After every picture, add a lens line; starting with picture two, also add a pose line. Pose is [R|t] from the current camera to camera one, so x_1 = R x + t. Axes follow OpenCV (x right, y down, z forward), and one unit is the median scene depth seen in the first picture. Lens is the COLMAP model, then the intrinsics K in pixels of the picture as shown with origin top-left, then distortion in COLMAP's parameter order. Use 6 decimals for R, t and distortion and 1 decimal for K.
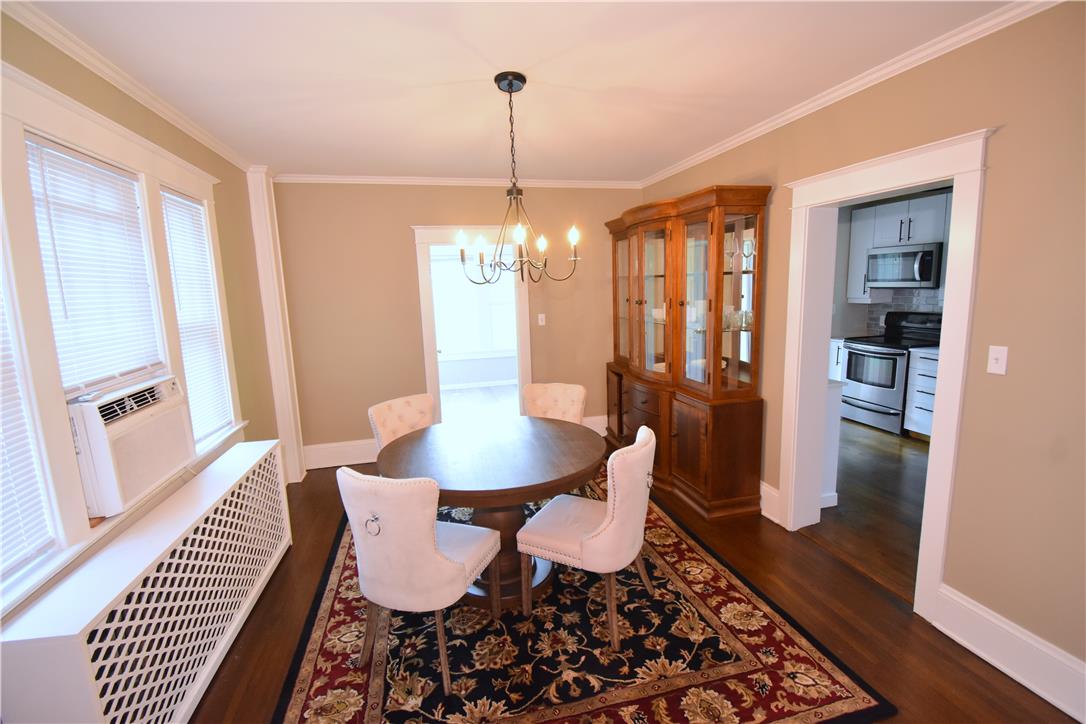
lens RADIAL K [[504.4, 0, 563.0], [0, 504.4, 364.7], [0, 0, 1]] dist [0.002166, -0.020992]
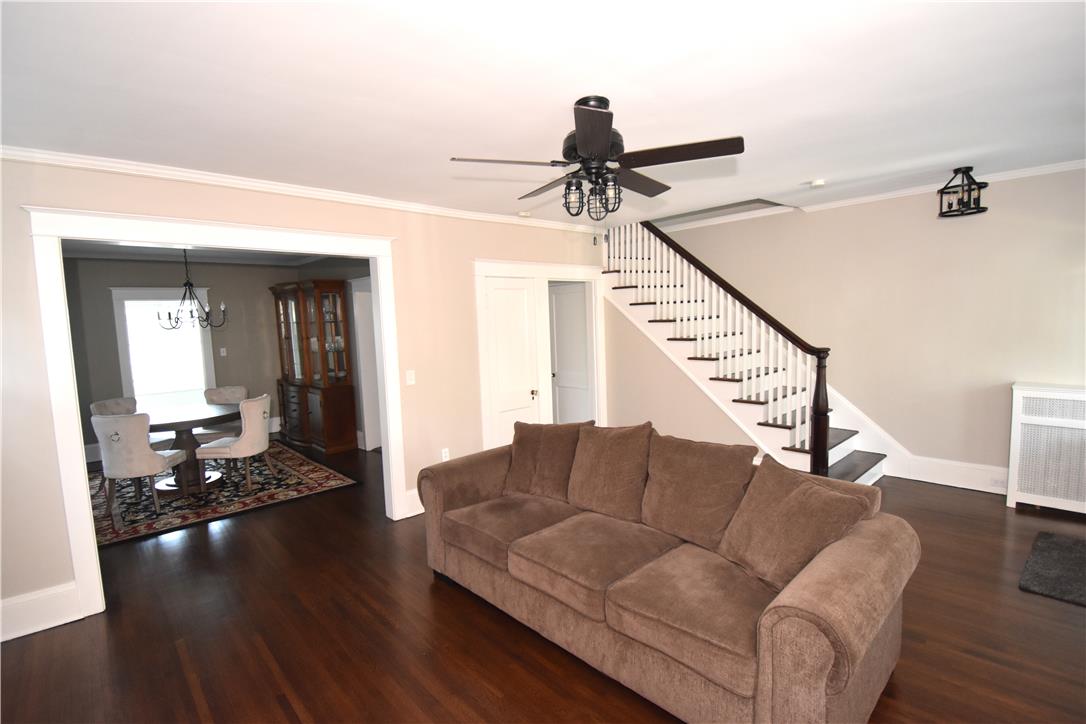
lens RADIAL K [[504.4, 0, 563.0], [0, 504.4, 364.7], [0, 0, 1]] dist [0.002166, -0.020992]
pose [[0.877751, -0.043992, 0.477093, 0.279073], [0.080677, 0.995128, -0.056668, 0.241823], [-0.472276, 0.088231, 0.877024, -1.623524]]
